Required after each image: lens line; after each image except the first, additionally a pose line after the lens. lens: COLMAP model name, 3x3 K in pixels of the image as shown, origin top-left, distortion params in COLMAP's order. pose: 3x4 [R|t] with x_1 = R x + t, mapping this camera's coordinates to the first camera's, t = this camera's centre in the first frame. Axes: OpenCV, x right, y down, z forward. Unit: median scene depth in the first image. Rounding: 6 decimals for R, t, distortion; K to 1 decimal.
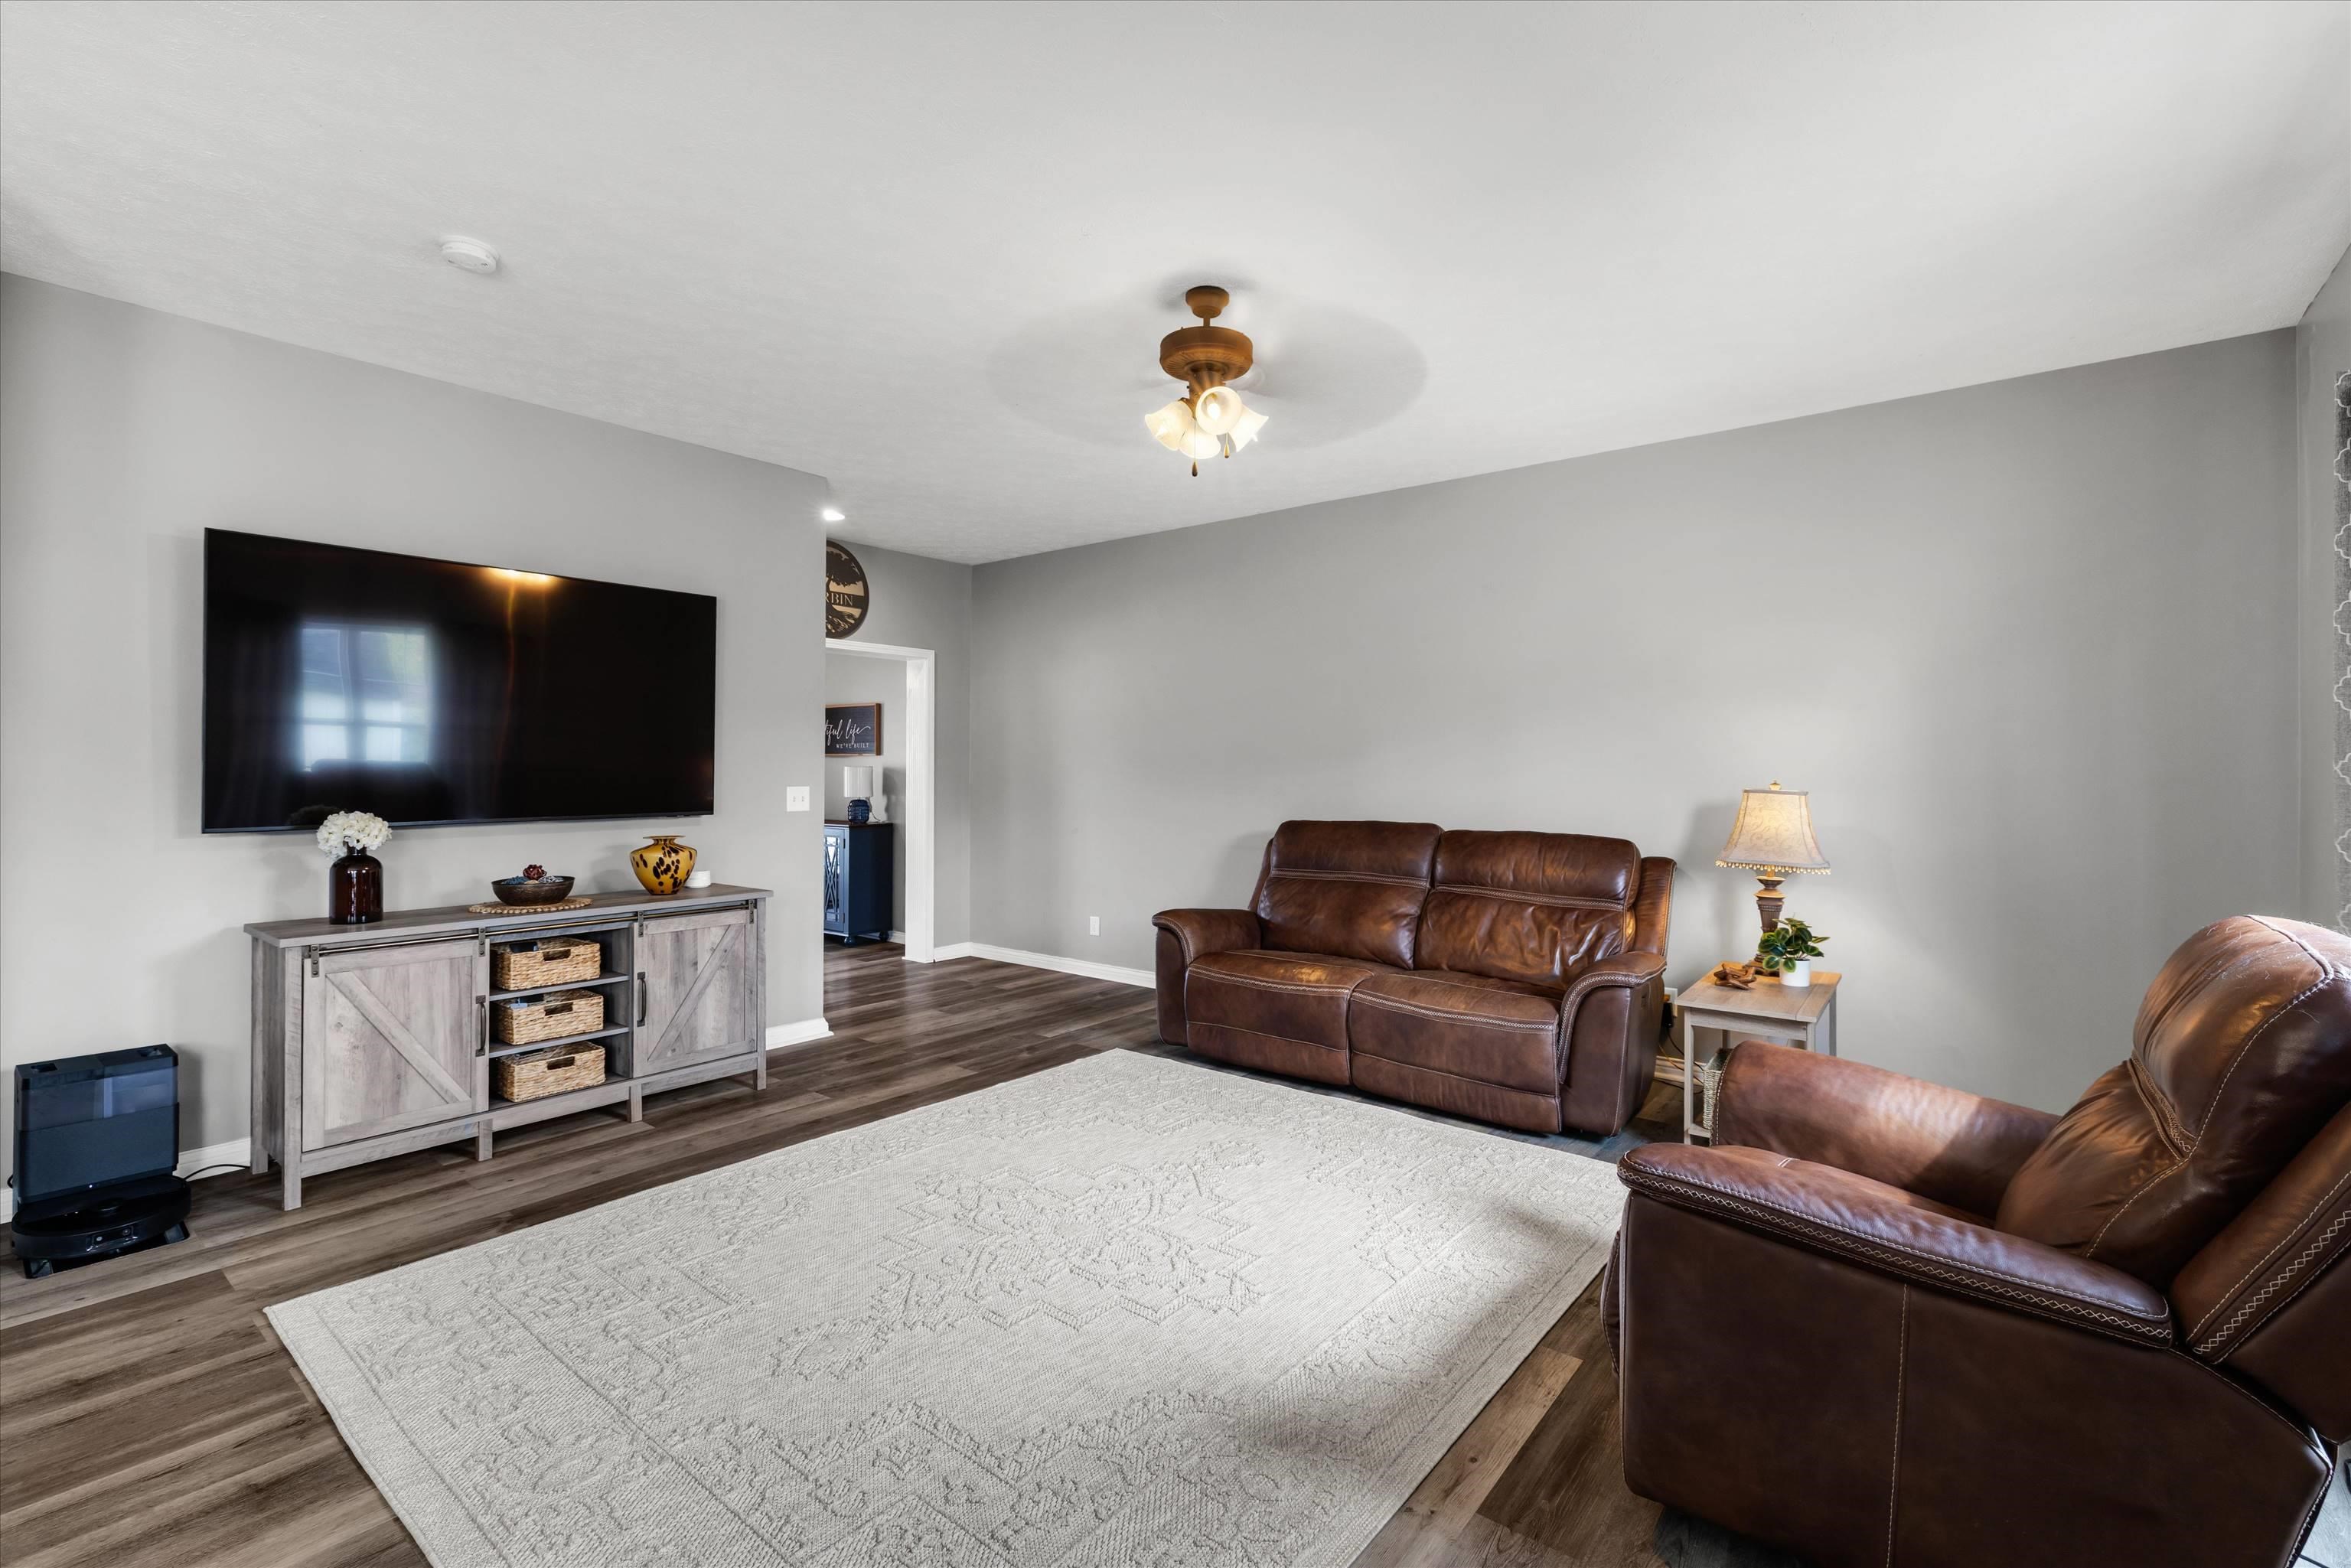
lens RADIAL K [[1027.9, 0, 1163.6], [0, 1027.9, 769.9], [0, 0, 1]] dist [-0.003068, 0.001889]
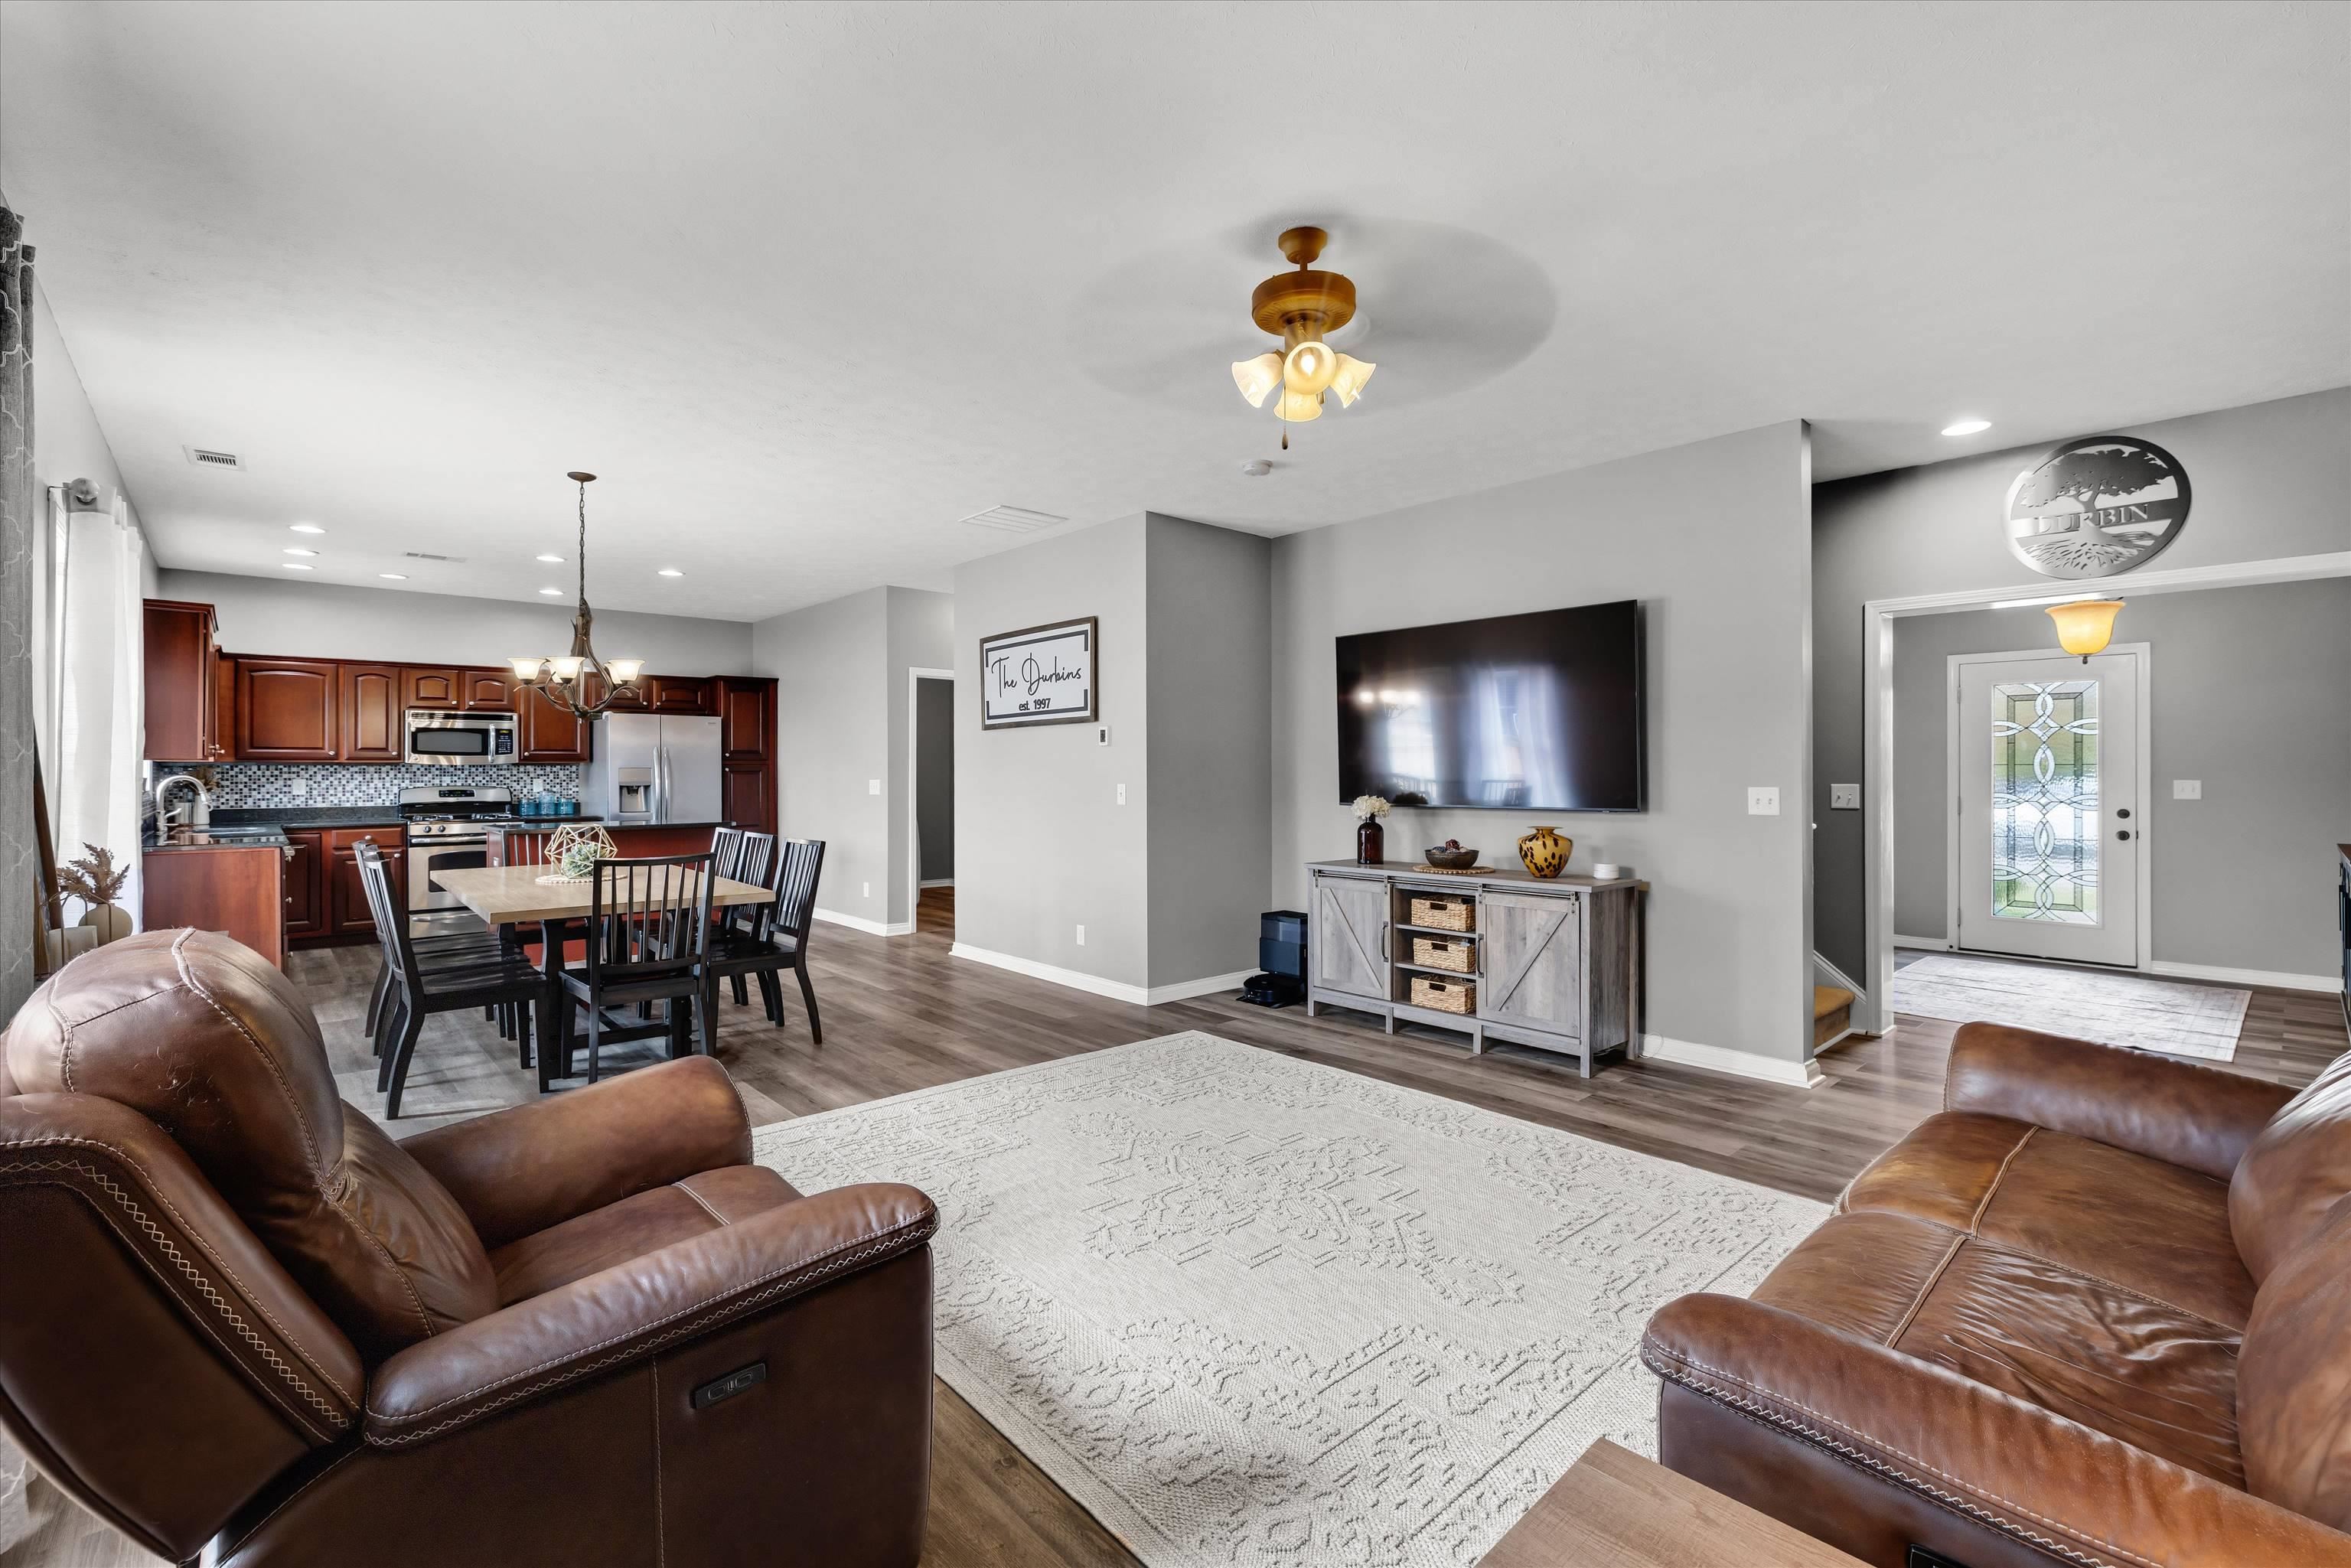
lens RADIAL K [[1027.9, 0, 1170.6], [0, 1027.9, 770.5], [0, 0, 1]] dist [-0.003068, 0.001889]
pose [[-0.150201, -0.004107, -0.988647, 0.758094], [0.001525, 0.999989, -0.004386, 0.006628], [0.988654, -0.002167, -0.150193, 0.813060]]
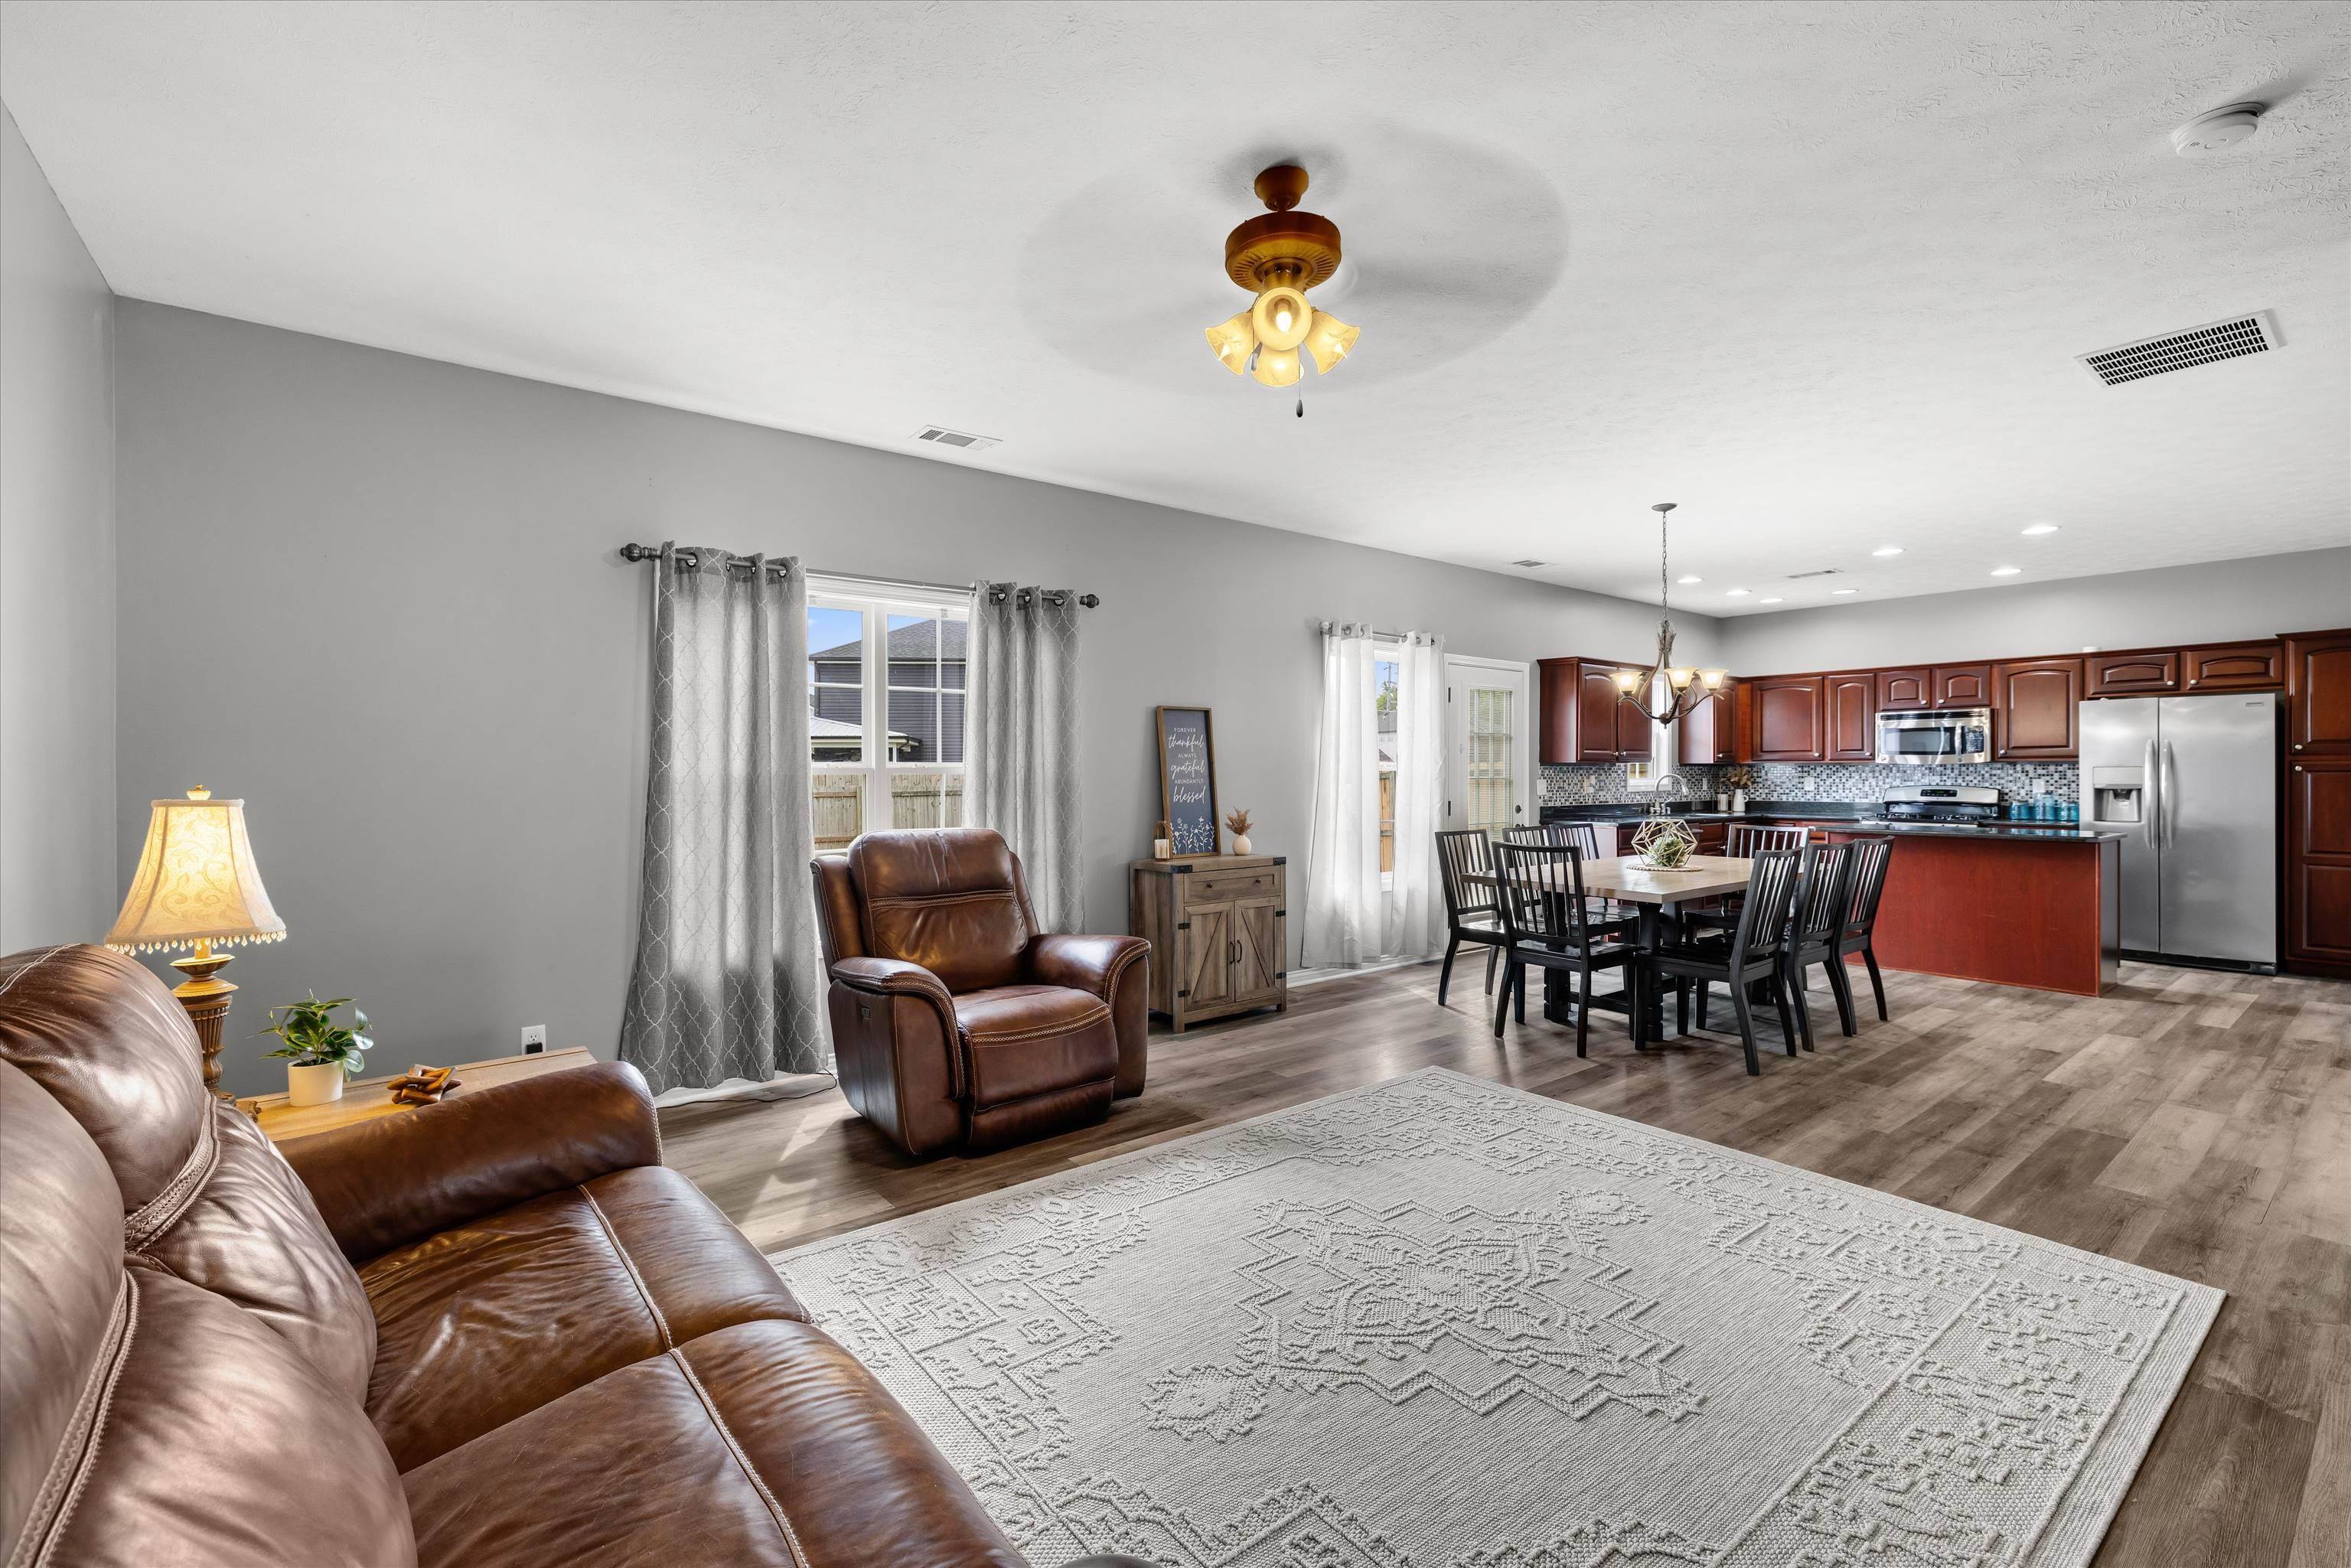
lens RADIAL K [[1027.9, 0, 1151.4], [0, 1027.9, 775.1], [0, 0, 1]] dist [-0.003068, 0.001889]
pose [[-0.975540, -0.003492, 0.219796, -0.026323], [-0.002713, 0.999989, 0.003847, 0.001913], [-0.219807, 0.003157, -0.975538, 1.447572]]
